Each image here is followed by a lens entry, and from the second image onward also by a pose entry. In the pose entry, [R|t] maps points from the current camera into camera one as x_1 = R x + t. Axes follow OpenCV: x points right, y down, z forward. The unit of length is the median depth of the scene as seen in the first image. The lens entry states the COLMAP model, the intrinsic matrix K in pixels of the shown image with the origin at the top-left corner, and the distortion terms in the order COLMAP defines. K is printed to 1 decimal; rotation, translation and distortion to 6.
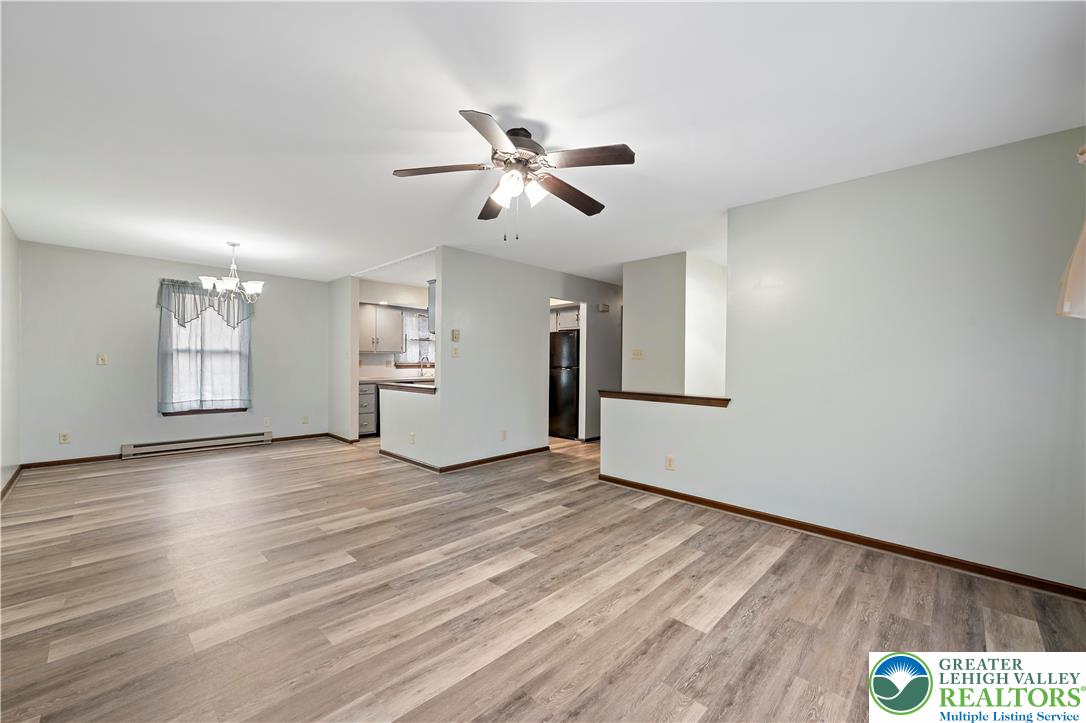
lens RADIAL K [[438.2, 0, 545.7], [0, 438.2, 364.6], [0, 0, 1]] dist [0.001366, 0.000263]
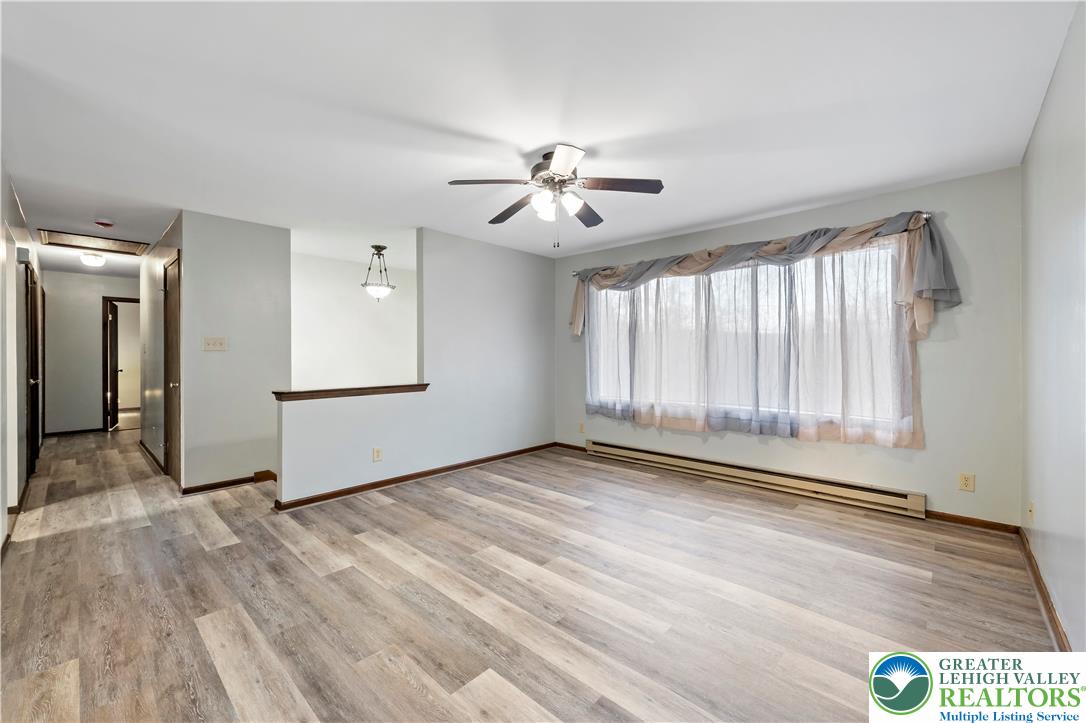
lens RADIAL K [[438.2, 0, 546.1], [0, 438.2, 355.1], [0, 0, 1]] dist [0.001366, 0.000263]
pose [[-0.028630, -0.012341, 0.999514, -0.878875], [0.012273, 0.999844, 0.012697, -0.013832], [-0.999515, 0.012631, -0.028474, 0.766652]]
